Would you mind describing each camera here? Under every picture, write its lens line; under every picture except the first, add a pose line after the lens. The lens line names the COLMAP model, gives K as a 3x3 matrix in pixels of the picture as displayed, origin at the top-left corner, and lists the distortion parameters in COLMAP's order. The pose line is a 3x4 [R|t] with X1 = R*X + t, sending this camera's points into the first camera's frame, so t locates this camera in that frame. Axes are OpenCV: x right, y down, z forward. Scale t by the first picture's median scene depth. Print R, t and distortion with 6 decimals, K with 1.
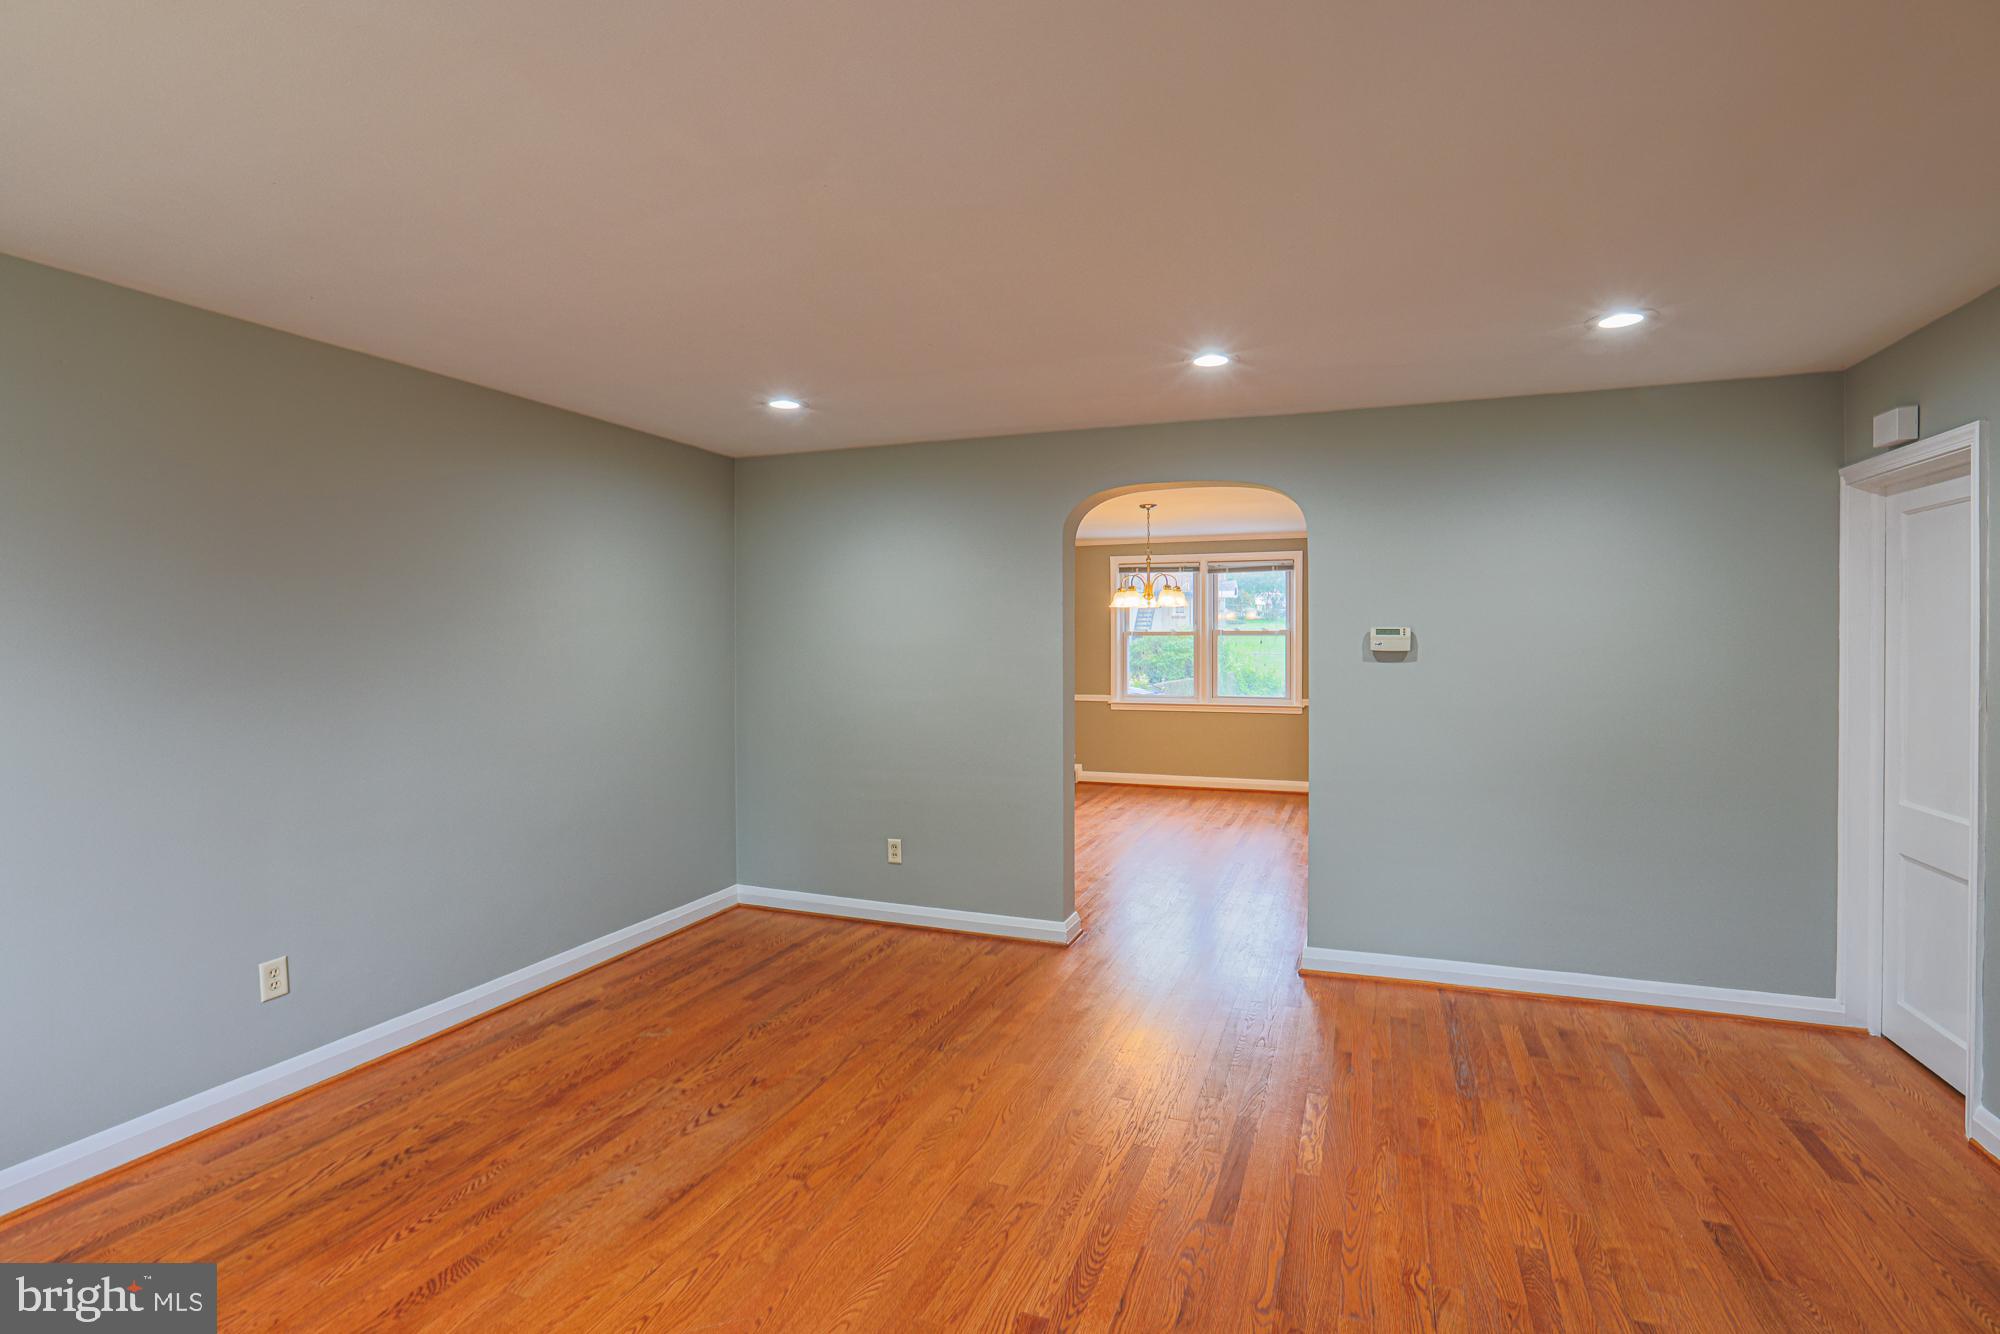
lens RADIAL K [[906.8, 0, 984.5], [0, 906.8, 659.6], [0, 0, 1]] dist [-0.046471, 0.014811]
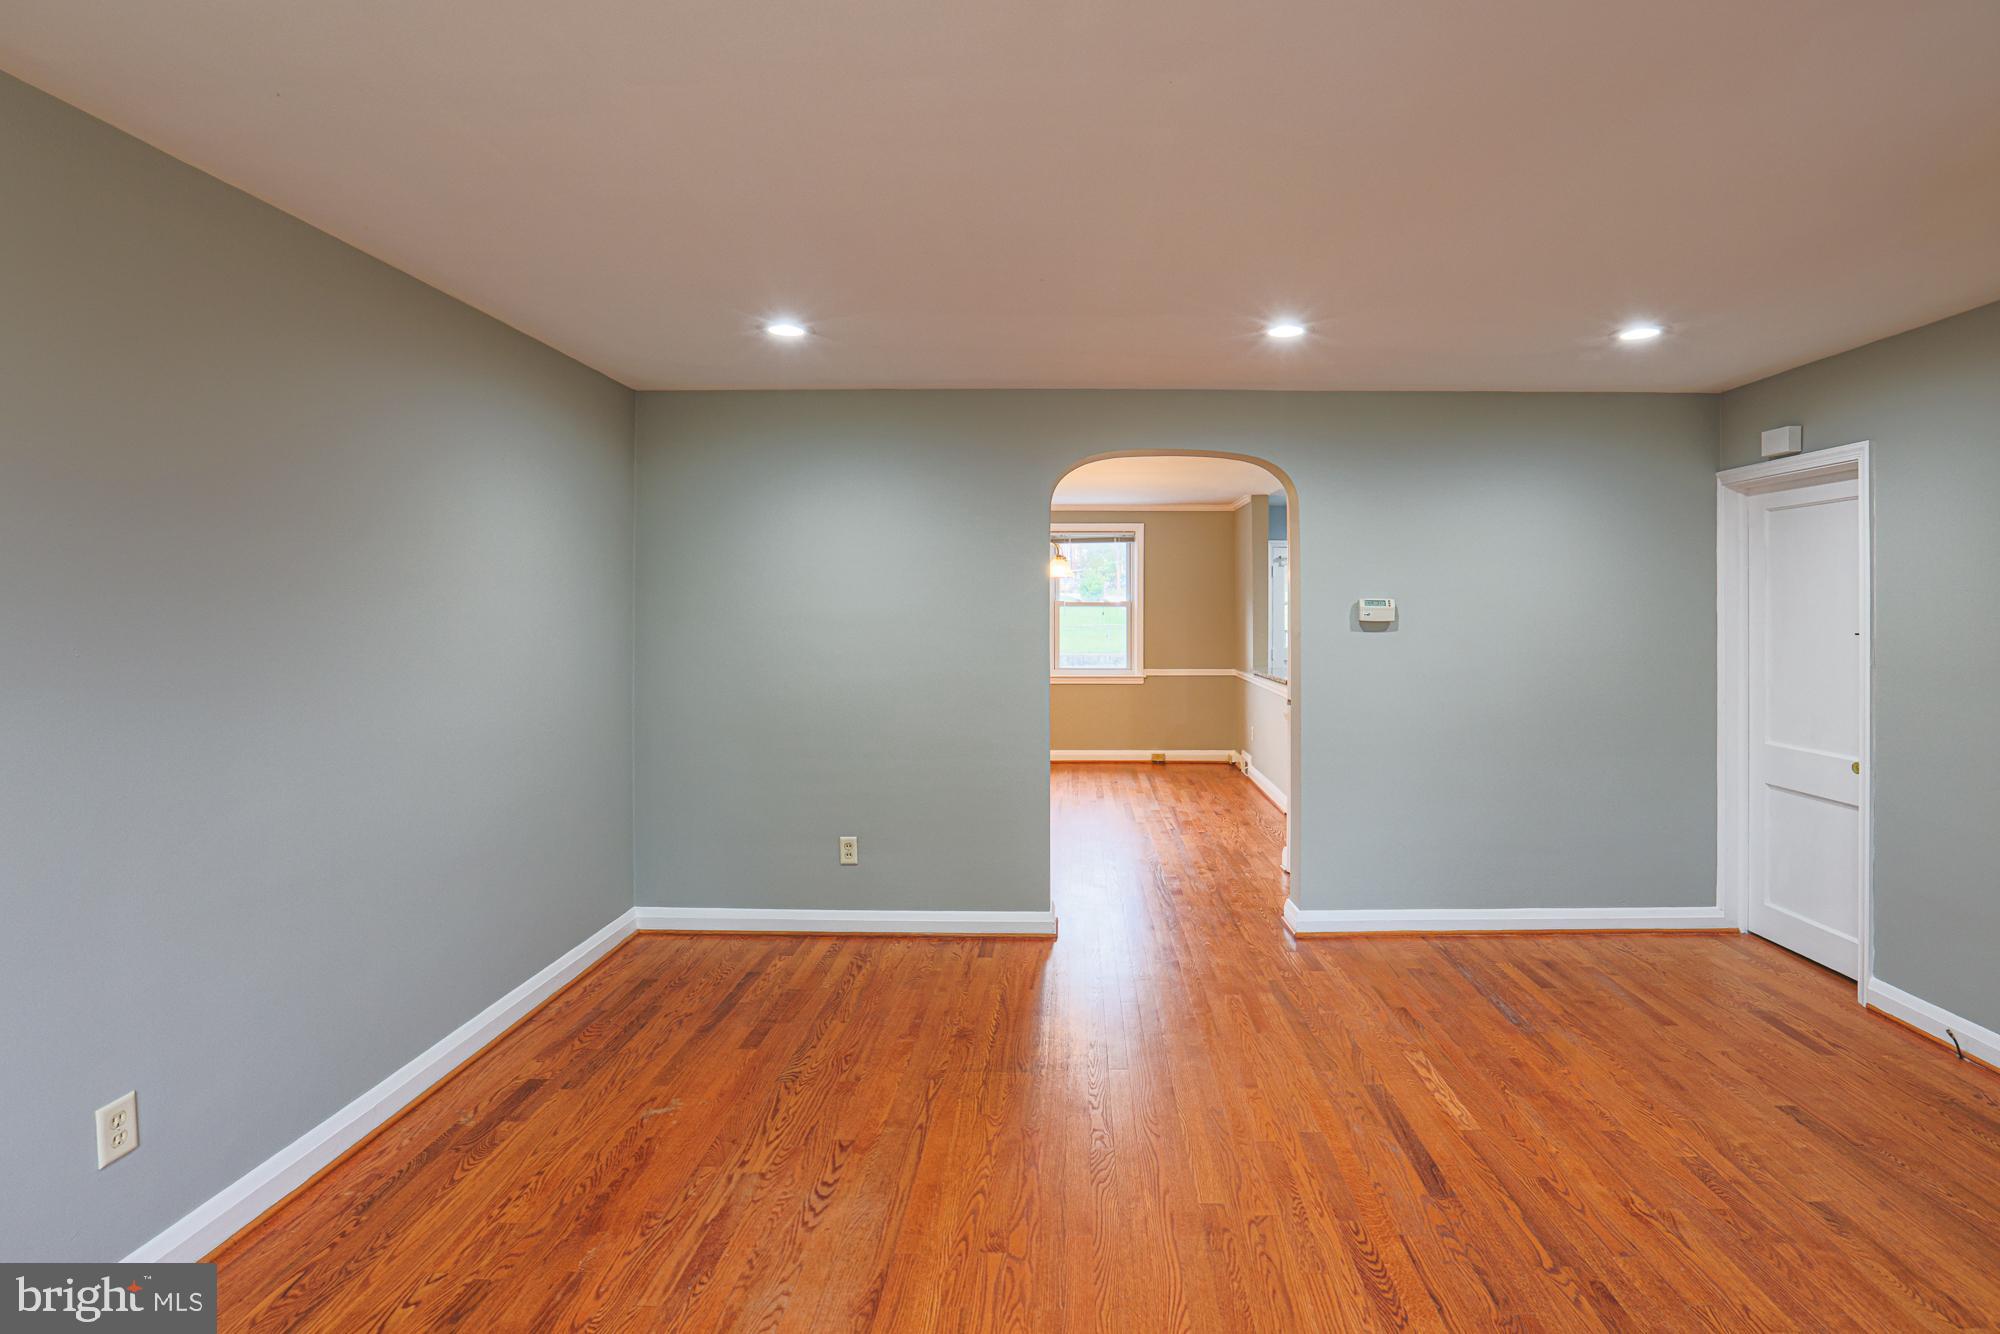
lens RADIAL K [[945.3, 0, 1030.0], [0, 945.3, 612.8], [0, 0, 1]] dist [-0.044564, 0.014118]
pose [[0.938455, 0.002560, 0.345391, -0.364104], [0.004264, 0.999810, -0.018995, -0.000236], [-0.345374, 0.019299, 0.938267, 0.121284]]
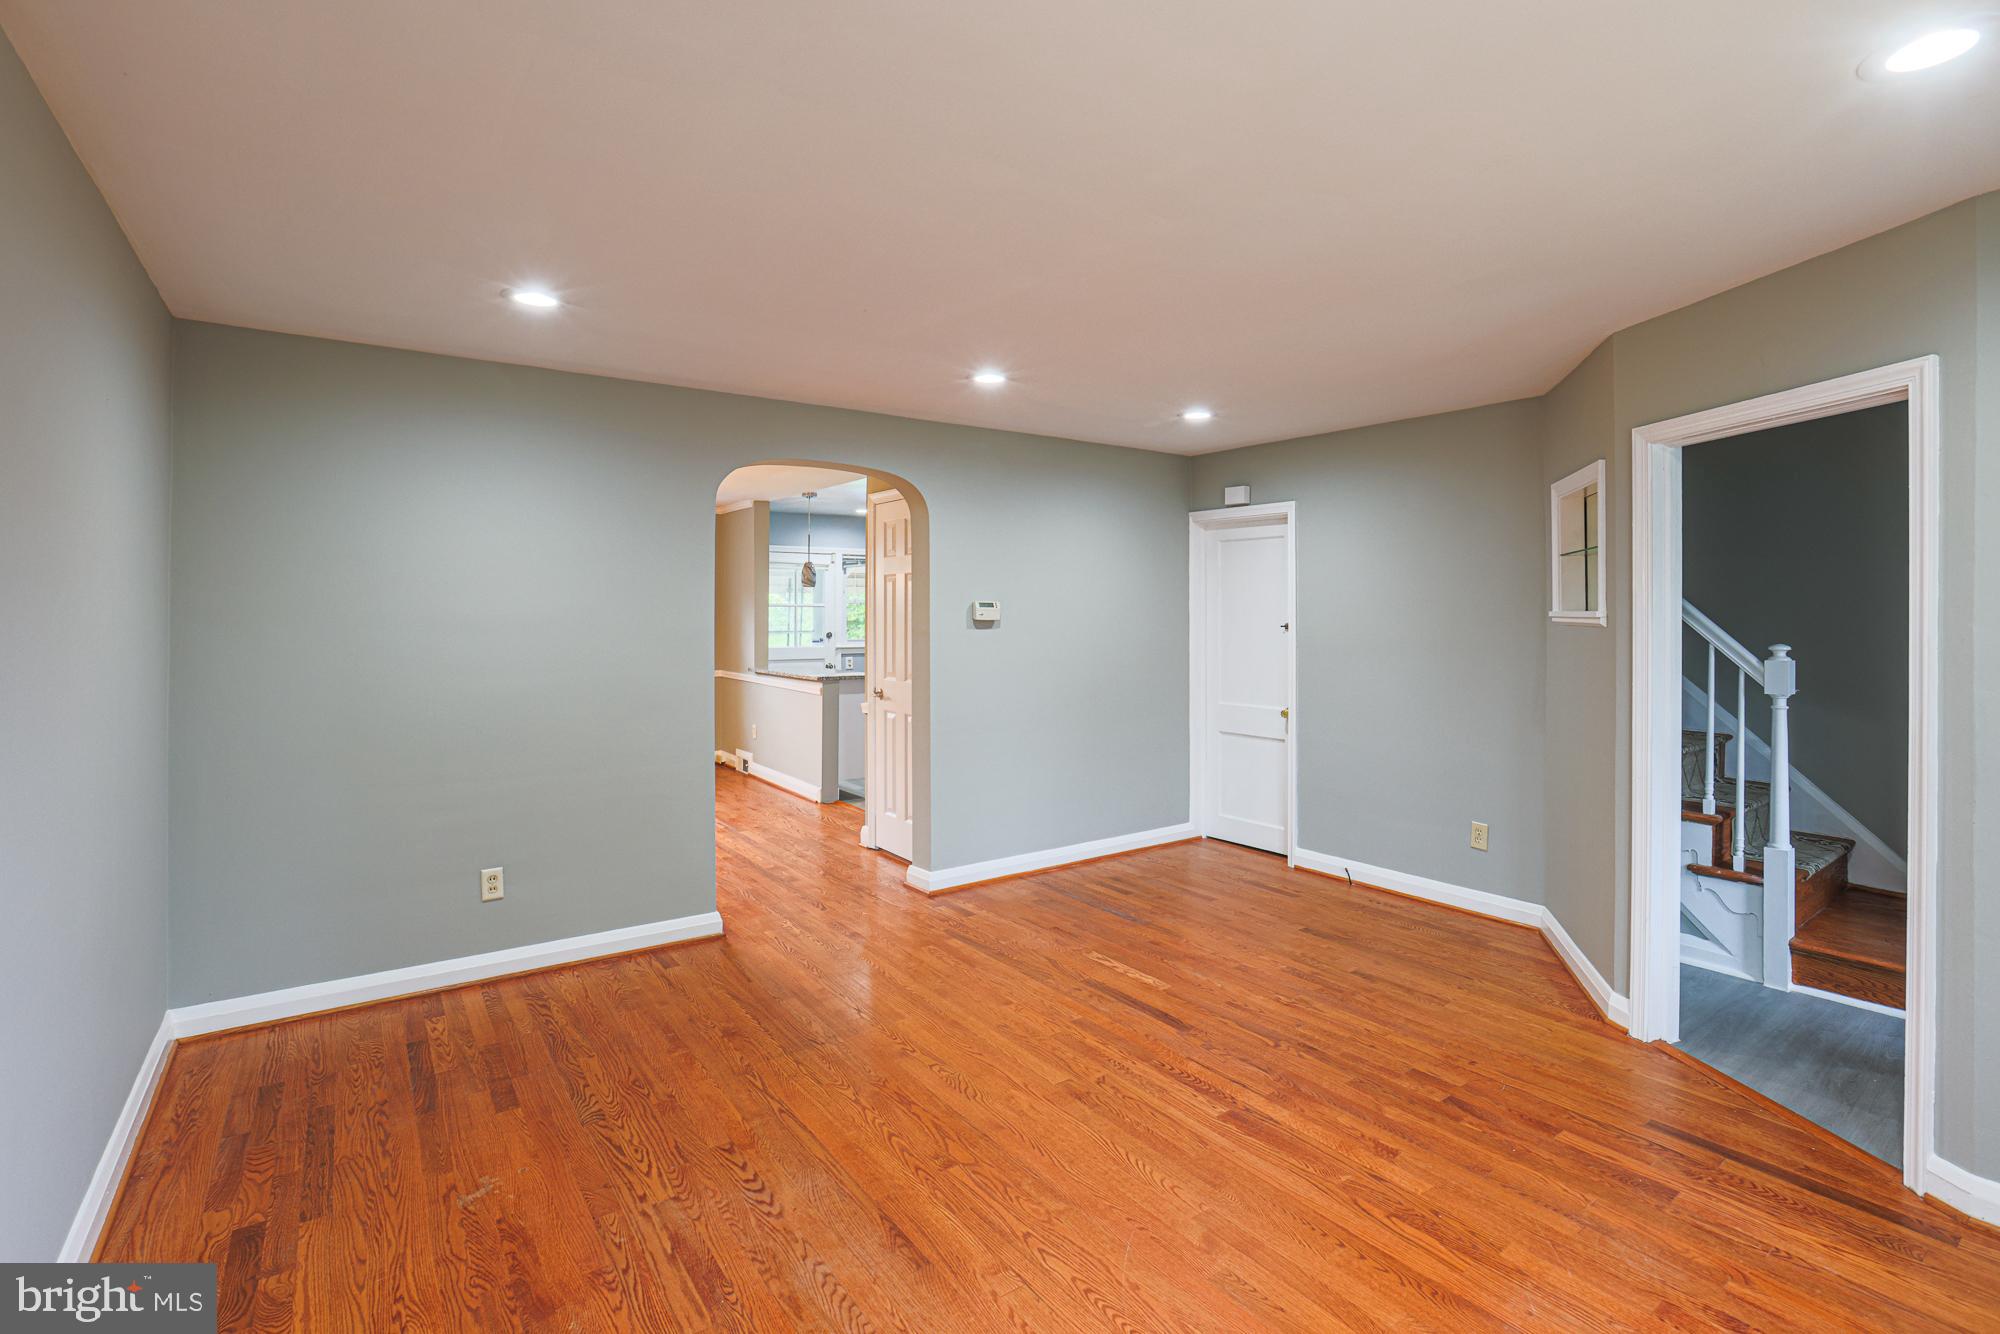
lens RADIAL K [[958.6, 0, 1008.4], [0, 958.6, 628.9], [0, 0, 1]] dist [-0.051567, 0.021968]
pose [[0.533805, -0.008348, 0.845567, -0.778515], [0.014481, 0.999895, 0.000730, 0.003820], [-0.845484, 0.011854, 0.533869, 0.302241]]
